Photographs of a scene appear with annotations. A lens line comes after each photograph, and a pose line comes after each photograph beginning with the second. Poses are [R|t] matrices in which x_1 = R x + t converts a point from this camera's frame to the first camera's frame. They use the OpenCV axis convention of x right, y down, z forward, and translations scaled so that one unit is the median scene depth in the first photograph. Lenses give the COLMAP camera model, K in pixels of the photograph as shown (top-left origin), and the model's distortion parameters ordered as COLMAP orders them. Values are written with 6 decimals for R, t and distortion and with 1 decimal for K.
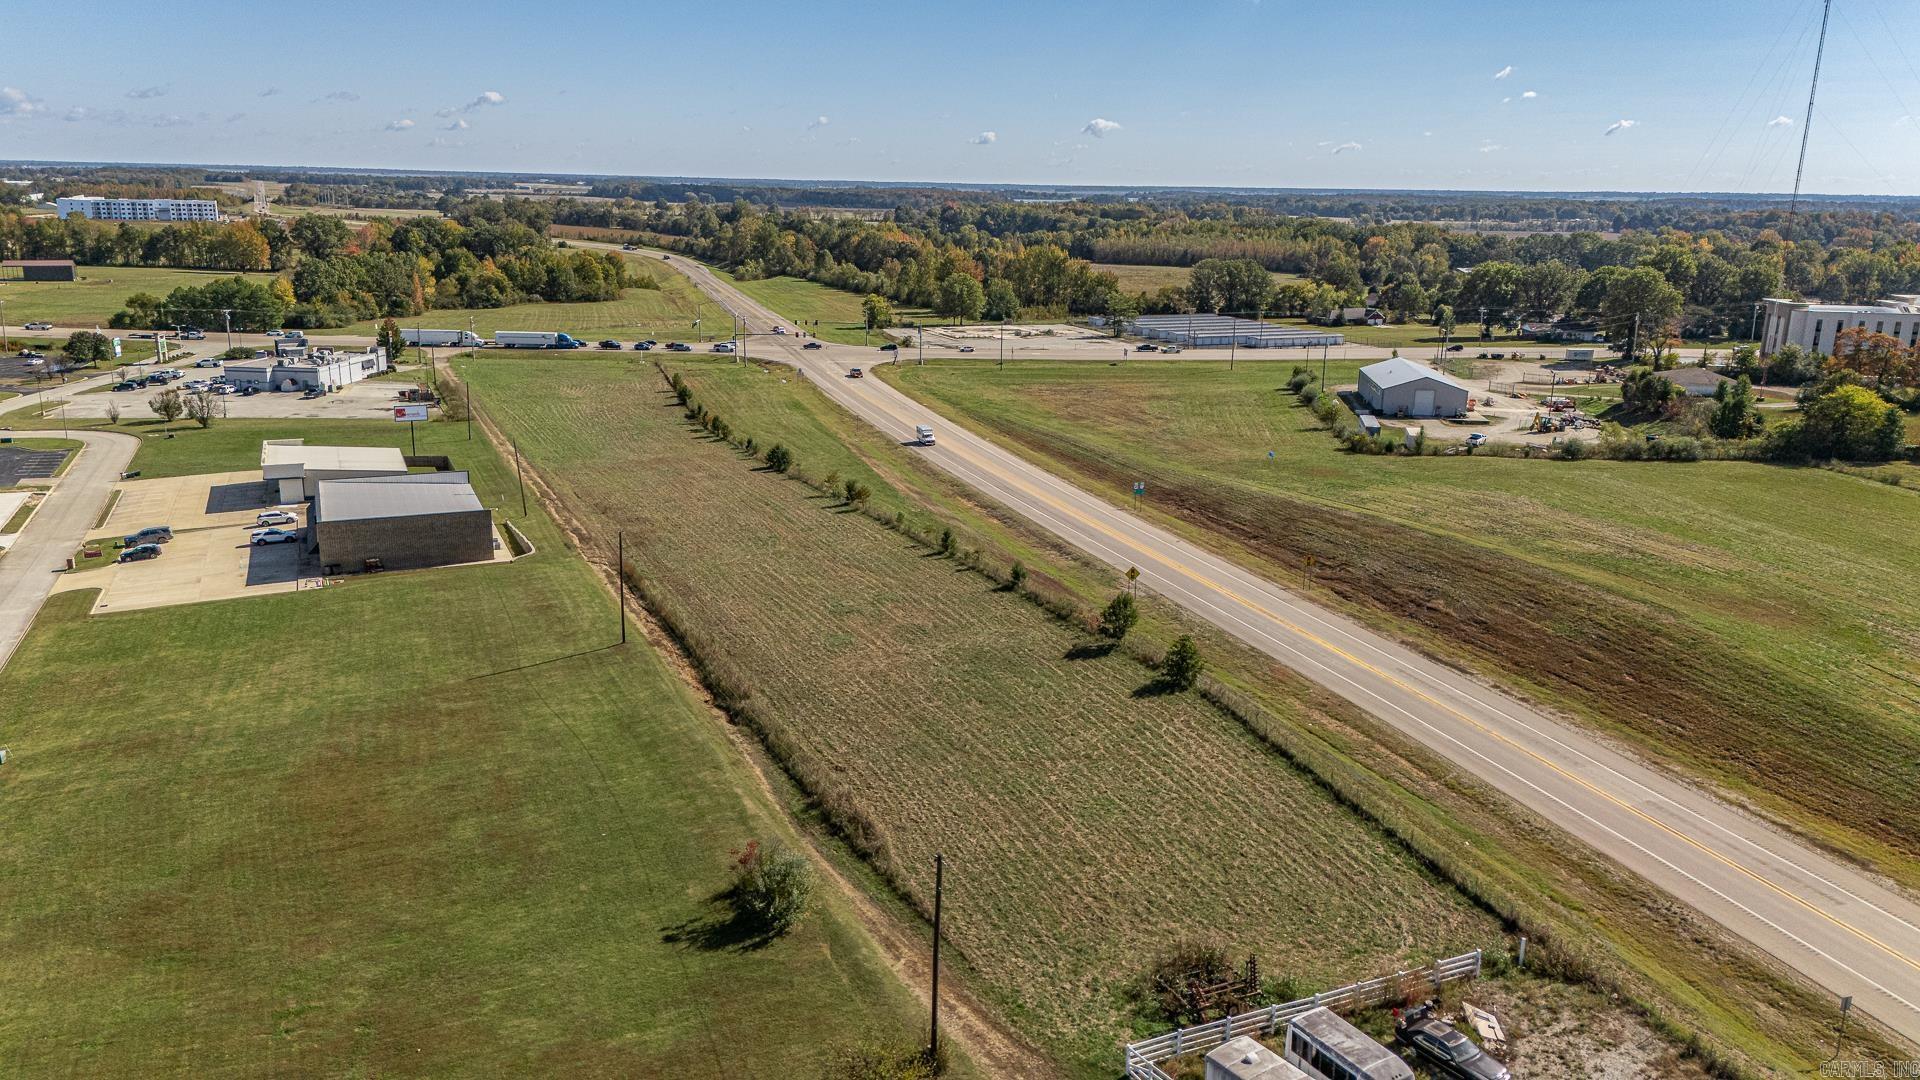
lens RADIAL K [[1397.6, 0, 962.8], [0, 1397.6, 544.1], [0, 0, 1]] dist [0.077765, -0.054427]
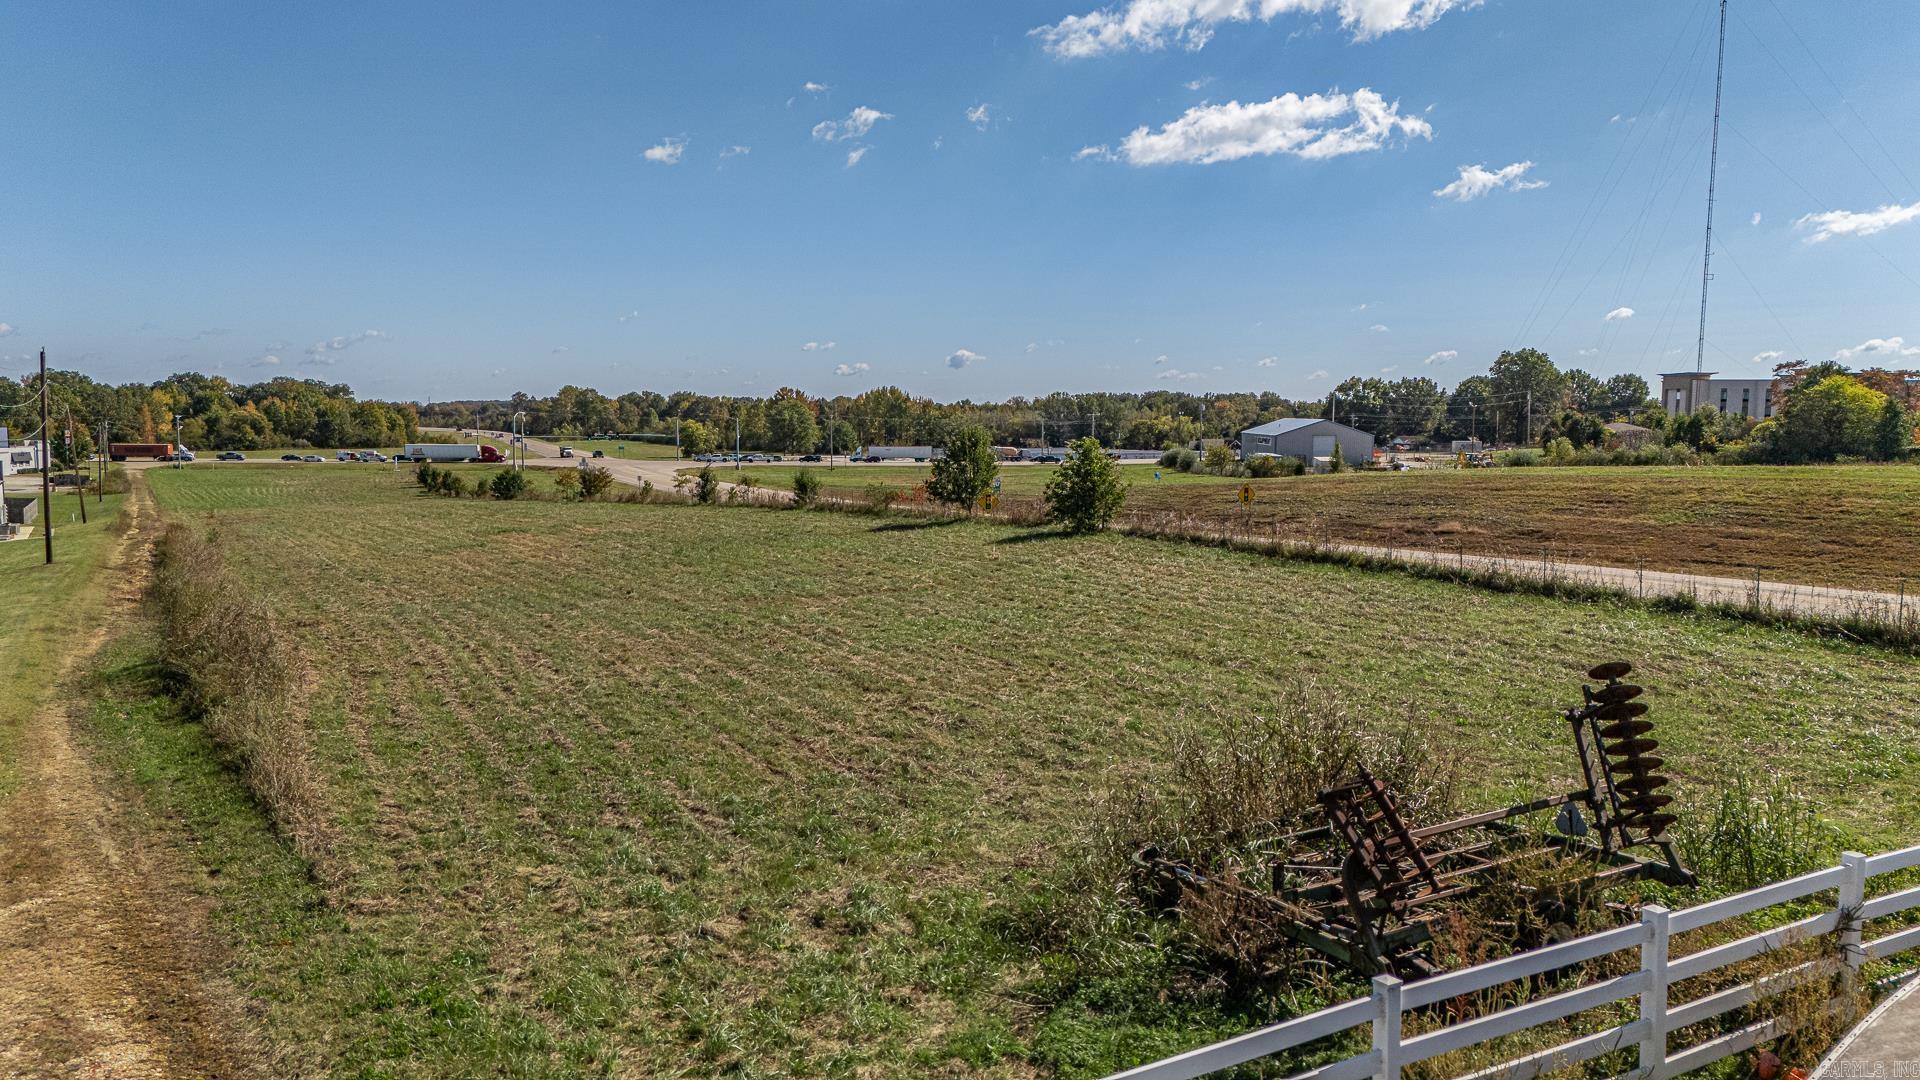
lens RADIAL K [[1397.6, 0, 968.6], [0, 1397.6, 540.2], [0, 0, 1]] dist [0.077765, -0.054427]
pose [[0.993918, -0.017911, 0.108656, 0.012300], [0.034978, 0.986937, -0.157263, 0.040255], [-0.104420, 0.160107, 0.981561, 0.107476]]
